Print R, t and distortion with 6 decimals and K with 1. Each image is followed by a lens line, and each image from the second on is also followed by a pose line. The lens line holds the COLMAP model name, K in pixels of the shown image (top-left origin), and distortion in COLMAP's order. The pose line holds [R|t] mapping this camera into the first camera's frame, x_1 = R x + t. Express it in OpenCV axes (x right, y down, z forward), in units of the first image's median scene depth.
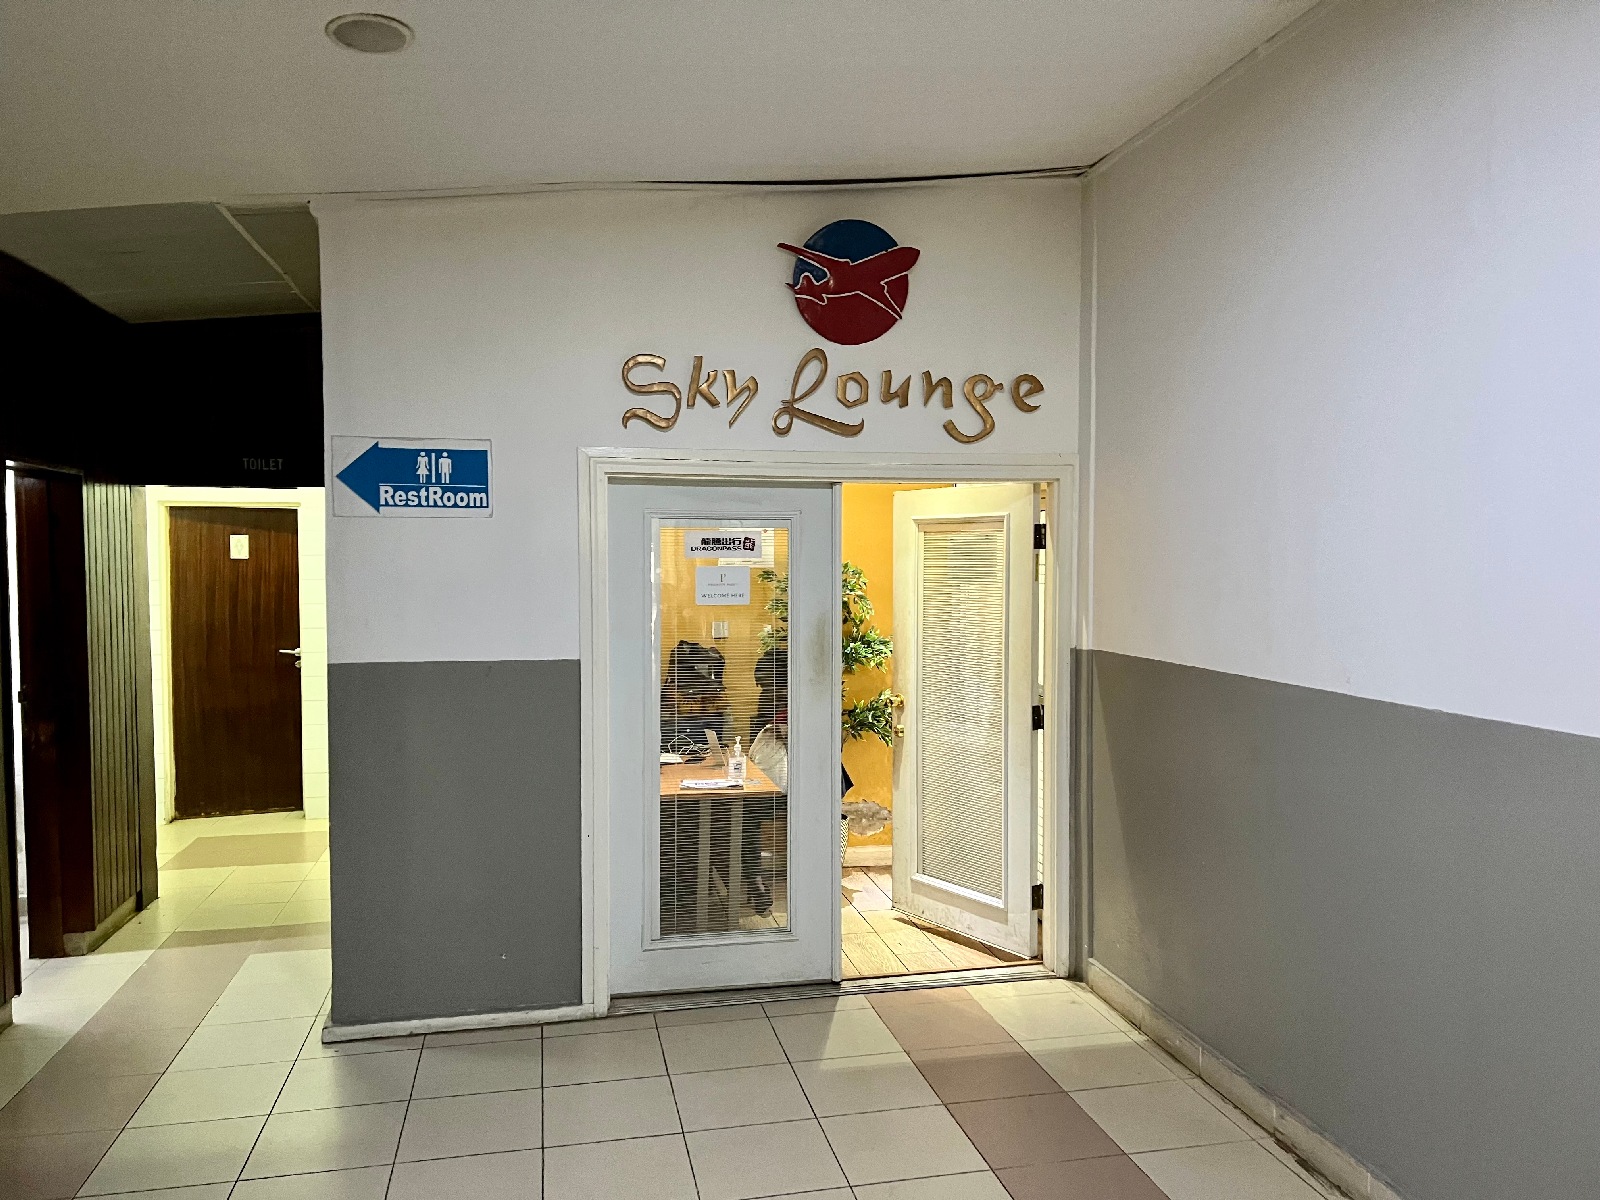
lens RADIAL K [[1205.1, 0, 798.7], [0, 1205.1, 609.1], [0, 0, 1]] dist [0.059850, -0.039926]
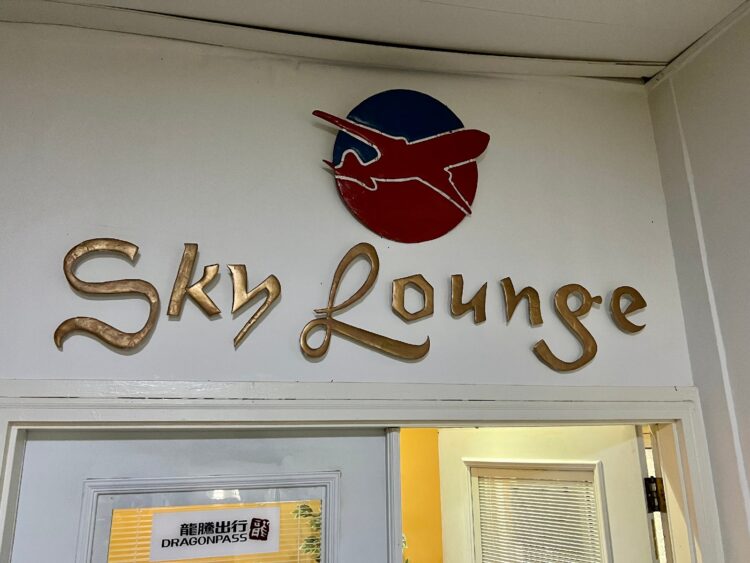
lens RADIAL K [[564.9, 0, 393.3], [0, 564.9, 290.8], [0, 0, 1]] dist [0.059850, -0.039926]
pose [[0.994094, 0.010472, 0.108017, -0.004367], [0.022427, 0.954024, -0.298891, -0.083953], [-0.106180, 0.299548, 0.948154, 0.675302]]
